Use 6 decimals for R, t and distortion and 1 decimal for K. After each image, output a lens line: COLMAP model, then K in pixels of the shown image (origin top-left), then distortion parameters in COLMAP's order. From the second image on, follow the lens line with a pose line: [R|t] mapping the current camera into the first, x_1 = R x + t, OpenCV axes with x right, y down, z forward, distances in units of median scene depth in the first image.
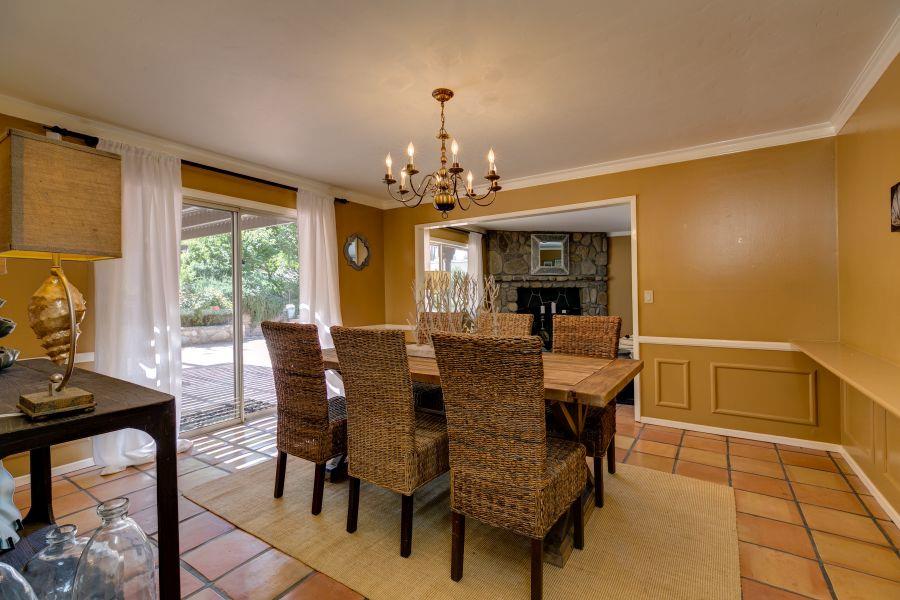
lens RADIAL K [[405.9, 0, 451.2], [0, 405.9, 295.2], [0, 0, 1]] dist [0.012285, -0.002036]
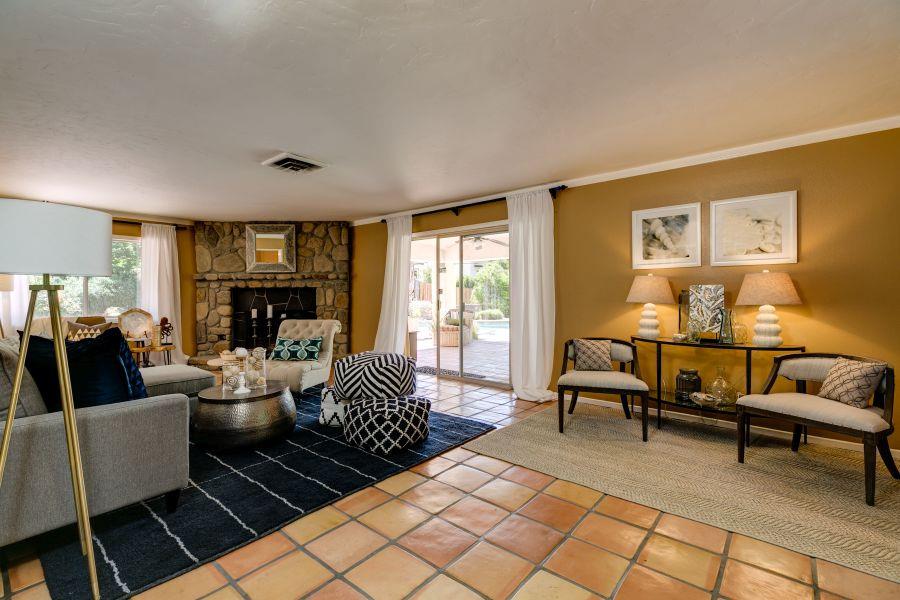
lens RADIAL K [[405.9, 0, 433.7], [0, 405.9, 299.3], [0, 0, 1]] dist [0.012285, -0.002036]
pose [[0.990884, 0.005927, -0.134585, 0.699456], [-0.001699, 0.999502, 0.031503, -0.021414], [0.134704, -0.030987, 0.990401, 0.199549]]
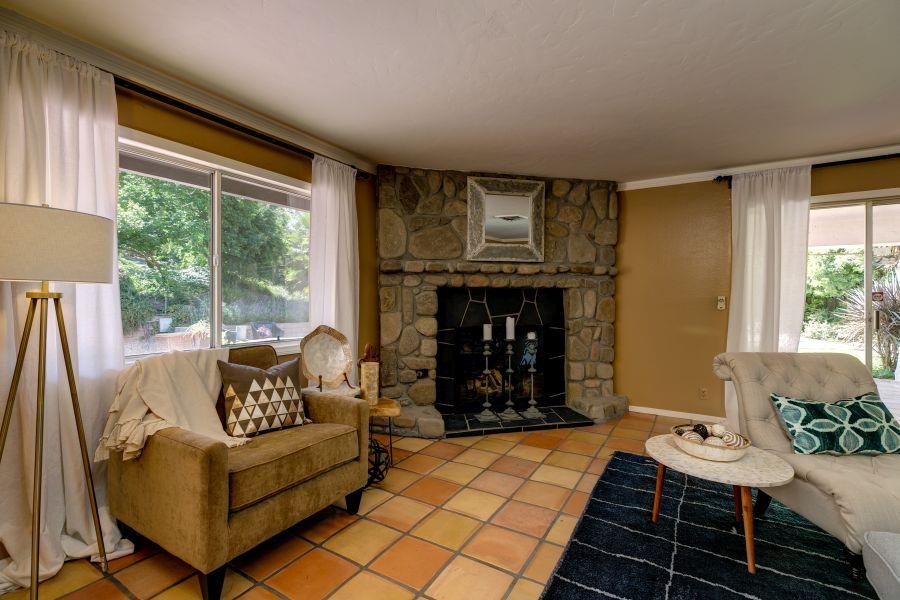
lens RADIAL K [[405.9, 0, 447.8], [0, 405.9, 299.8], [0, 0, 1]] dist [0.012285, -0.002036]
pose [[0.999446, 0.012443, 0.030875, 0.158599], [-0.013038, 0.999732, 0.019142, -0.011659], [-0.030629, -0.019534, 0.999340, 0.505119]]
